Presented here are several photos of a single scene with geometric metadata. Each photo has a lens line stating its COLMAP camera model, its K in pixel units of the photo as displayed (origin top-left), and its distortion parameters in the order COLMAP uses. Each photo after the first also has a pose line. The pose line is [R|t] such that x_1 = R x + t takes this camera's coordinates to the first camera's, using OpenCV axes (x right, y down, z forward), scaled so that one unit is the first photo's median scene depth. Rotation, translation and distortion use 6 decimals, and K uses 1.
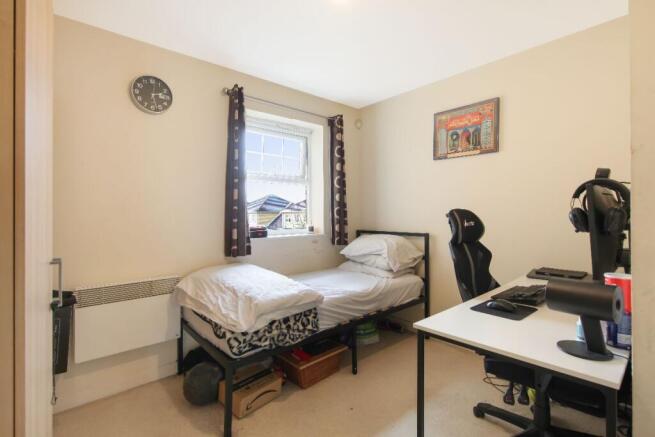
lens RADIAL K [[314.4, 0, 327.5], [0, 314.4, 218.5], [0, 0, 1]] dist [0.000193, -0.000012]
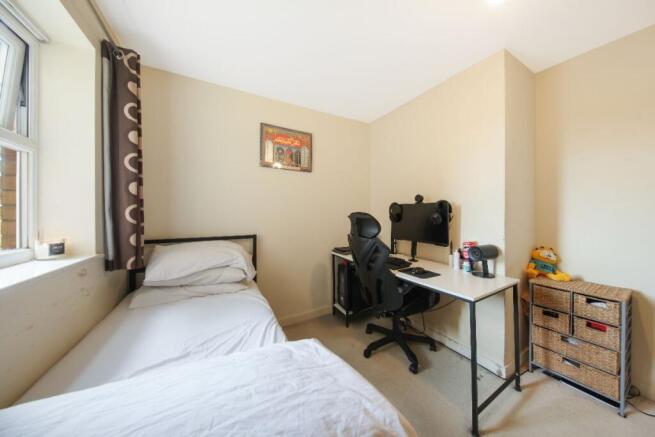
lens RADIAL K [[206.5, 0, 327.5], [0, 206.5, 218.5], [0, 0, 1]] dist [-0.000646, -0.000062]
pose [[0.225748, -0.013938, 0.974086, -0.310514], [0.010992, 0.999870, 0.011760, -0.013996], [-0.974124, 0.008052, 0.225872, 0.646696]]
